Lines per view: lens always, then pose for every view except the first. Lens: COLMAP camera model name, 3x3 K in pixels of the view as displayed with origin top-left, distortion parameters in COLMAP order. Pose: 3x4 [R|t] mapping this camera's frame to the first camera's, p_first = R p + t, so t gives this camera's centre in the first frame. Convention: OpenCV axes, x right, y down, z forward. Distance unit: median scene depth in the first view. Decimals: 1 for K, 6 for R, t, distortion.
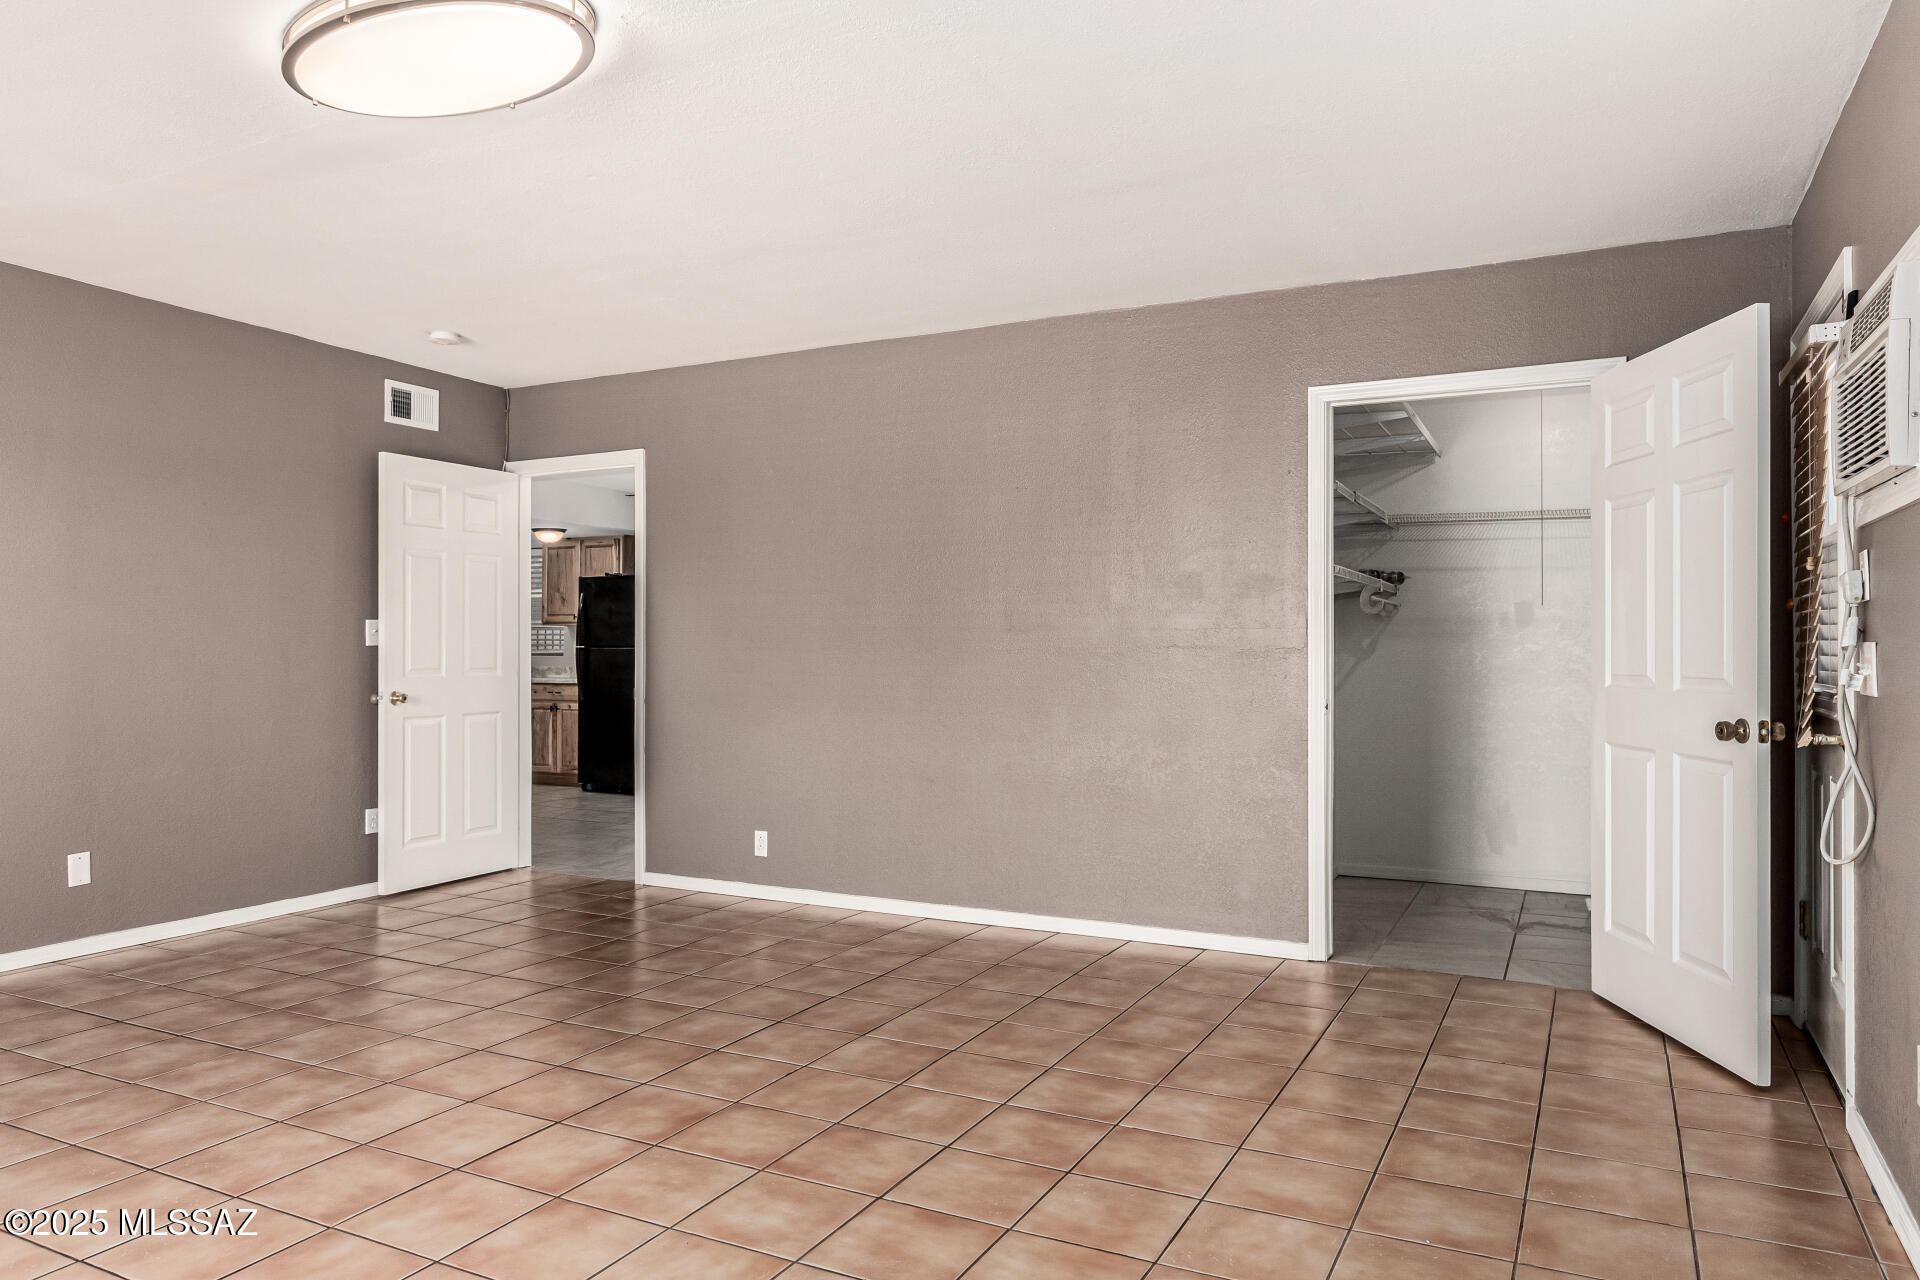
lens RADIAL K [[1237.2, 0, 967.0], [0, 1237.2, 636.1], [0, 0, 1]] dist [-0.002815, 0.002251]
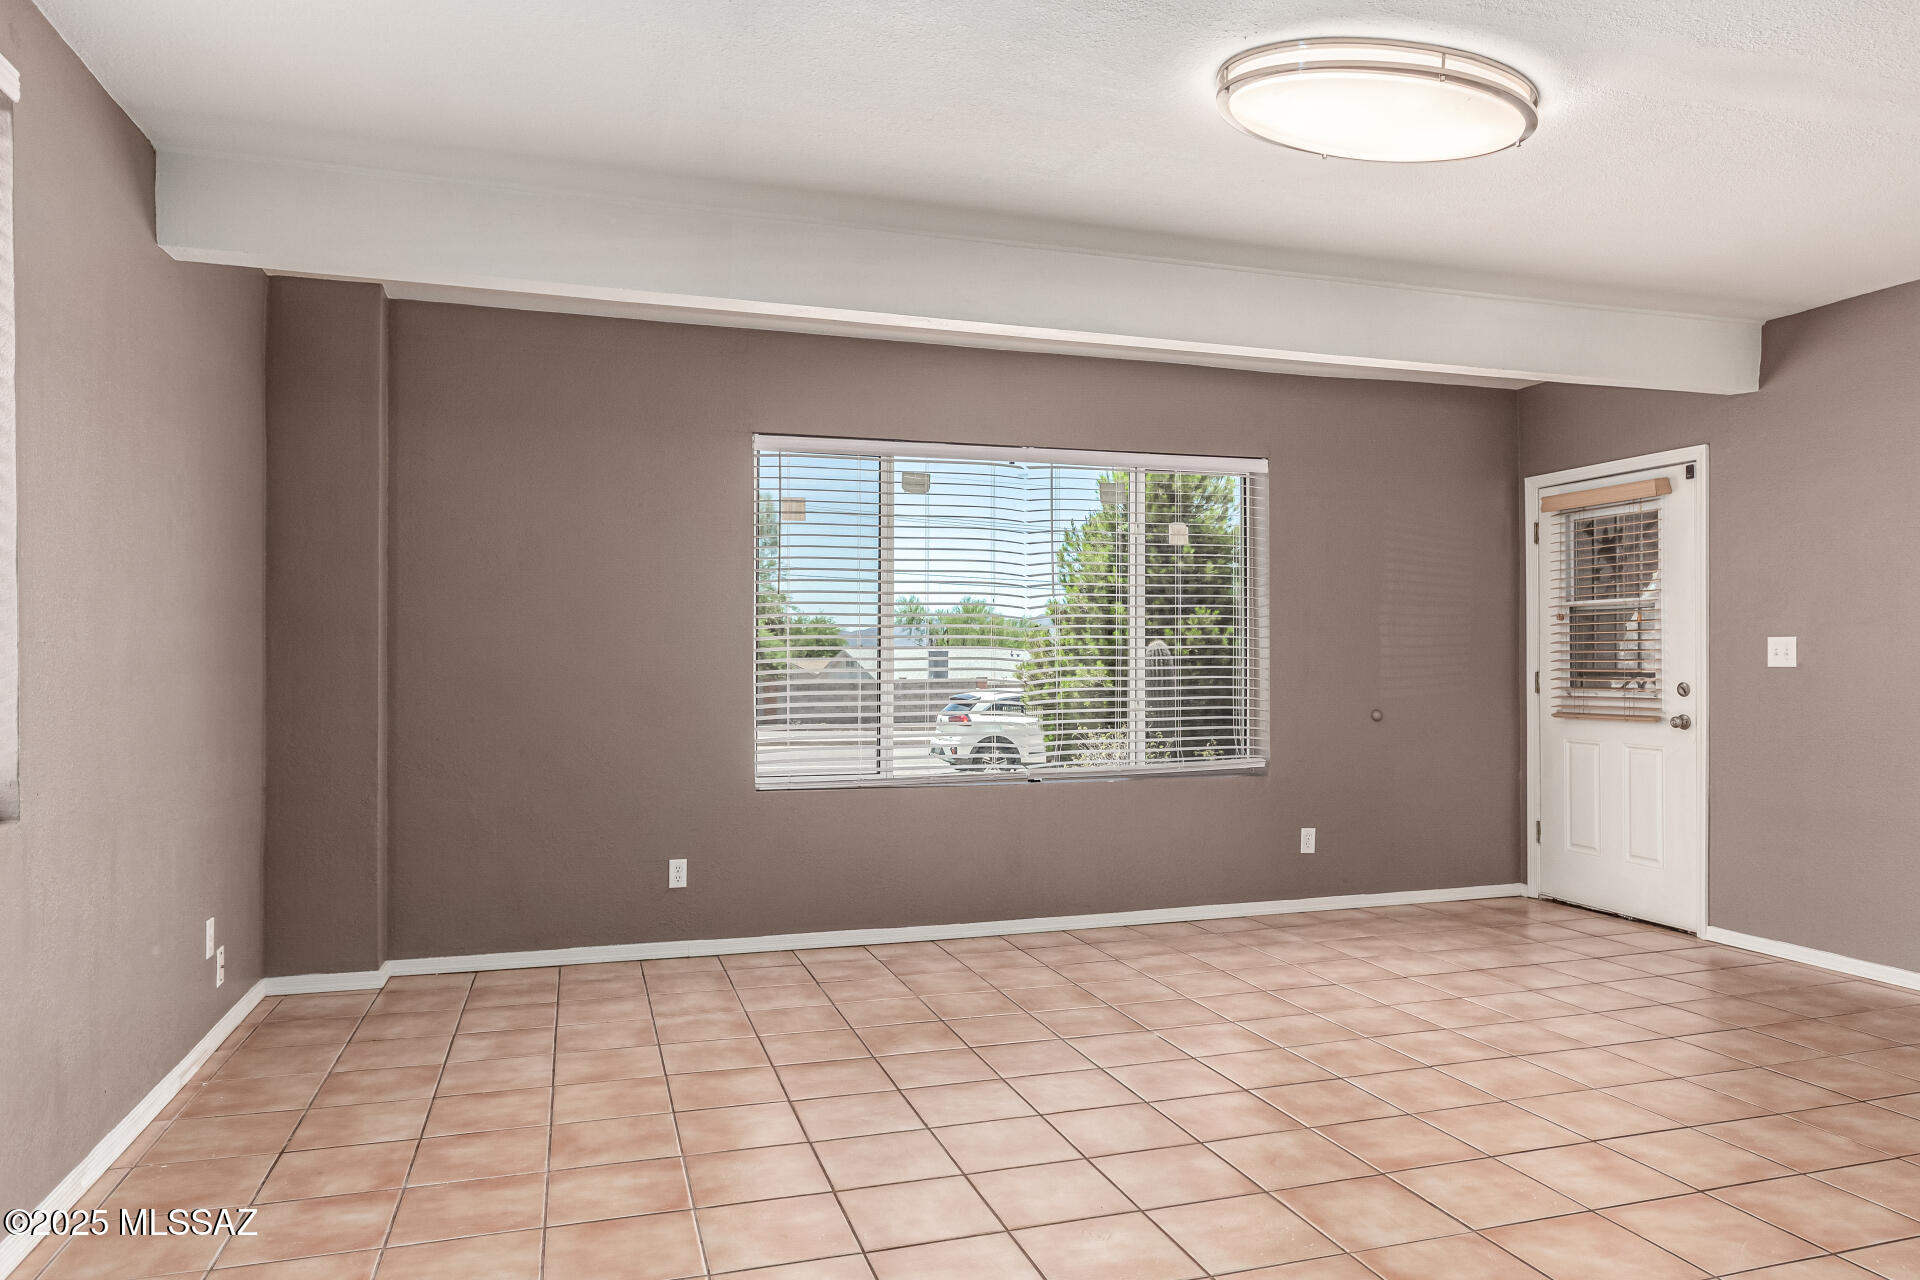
lens RADIAL K [[1237.2, 0, 953.4], [0, 1237.2, 642.1], [0, 0, 1]] dist [-0.002815, 0.002251]
pose [[-0.708959, -0.012331, -0.705141, 0.535980], [0.003830, 0.999765, -0.021334, 0.013059], [0.705239, -0.017826, -0.708746, 1.414980]]
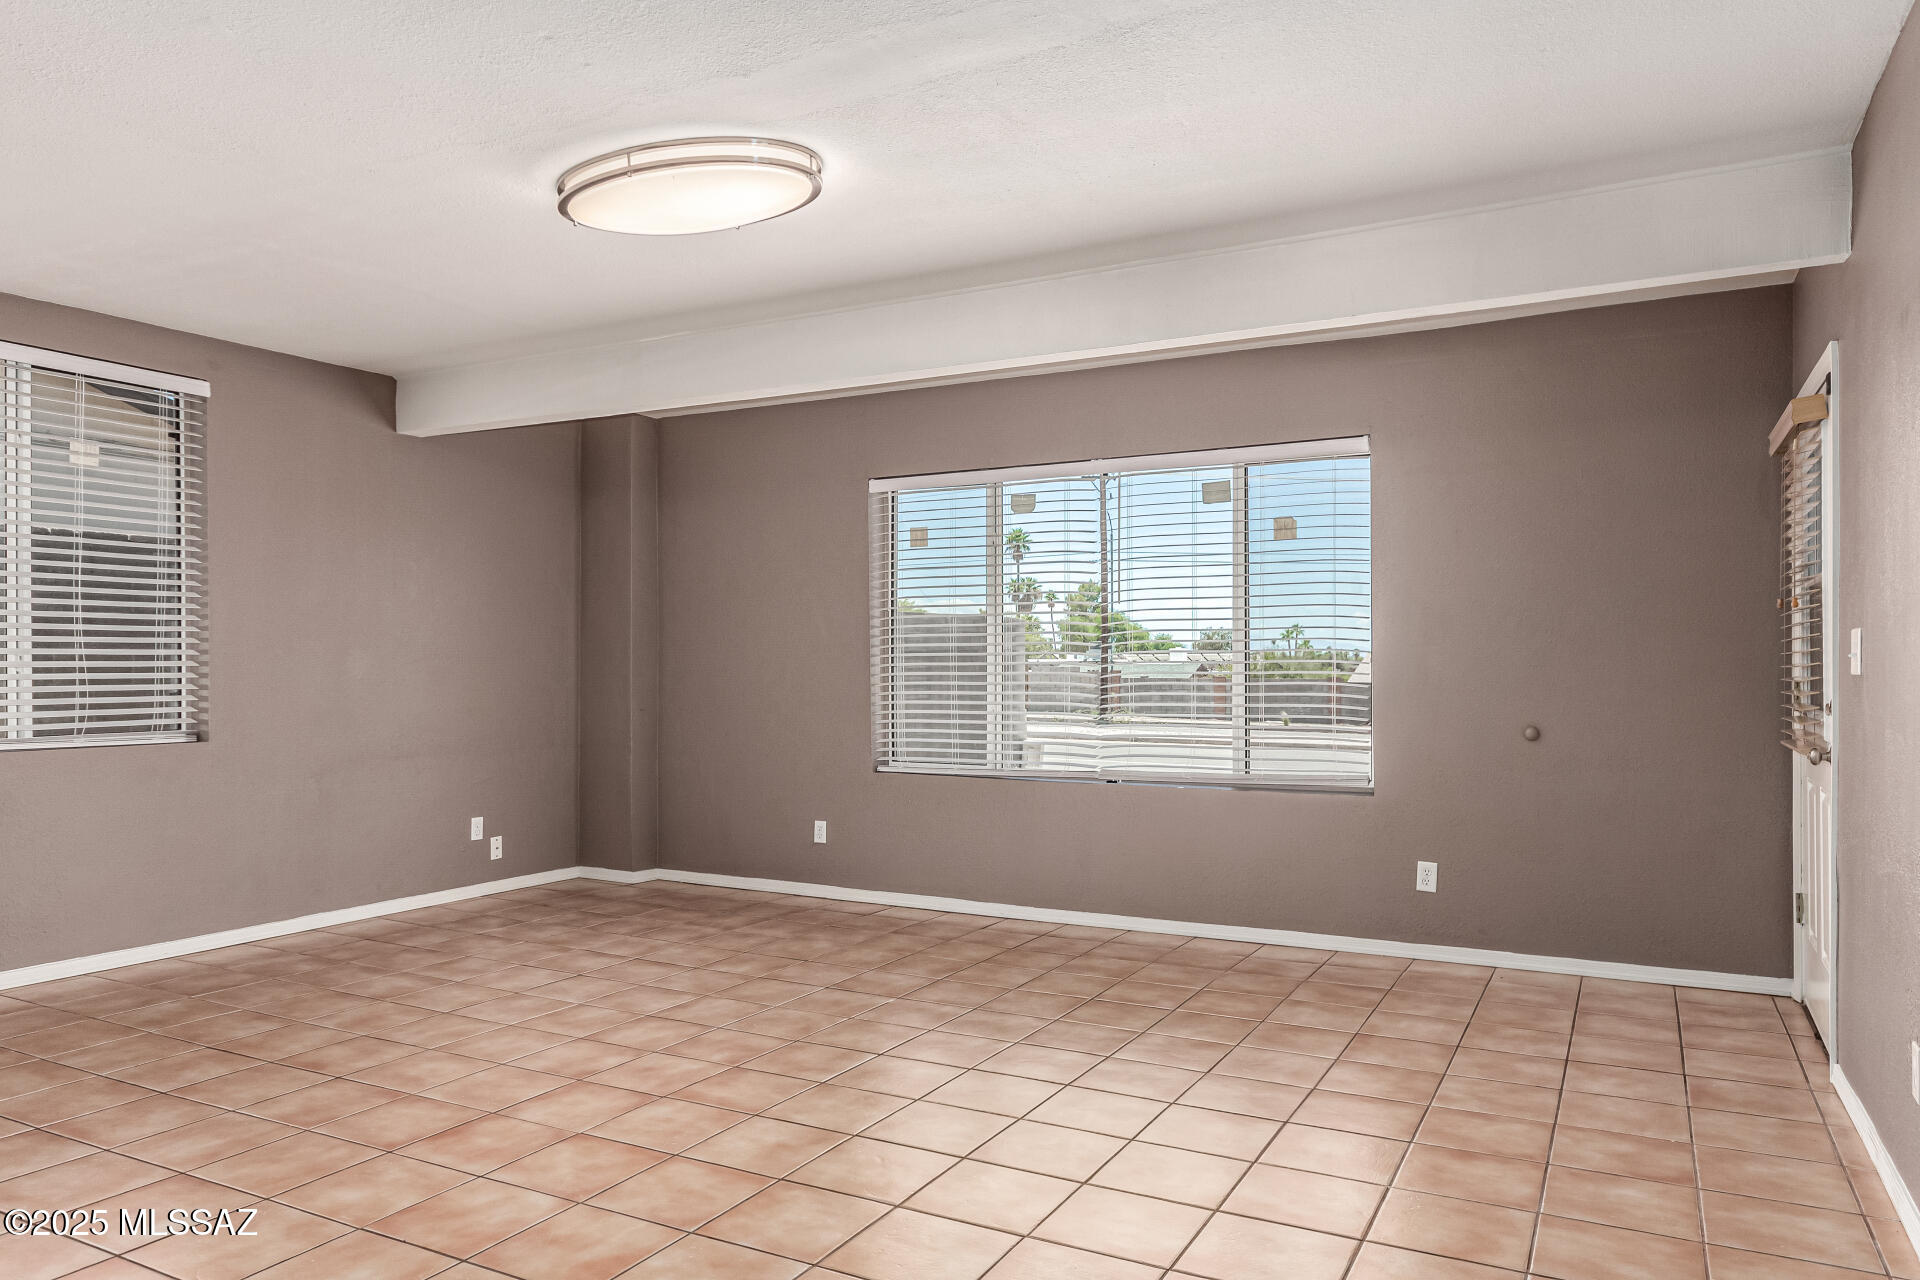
lens RADIAL K [[1237.2, 0, 977.1], [0, 1237.2, 650.8], [0, 0, 1]] dist [-0.002815, 0.002251]
pose [[-0.999989, -0.002599, 0.003934, -0.691173], [-0.002673, 0.999818, -0.018913, 0.016516], [-0.003884, -0.018923, -0.999813, 2.118010]]
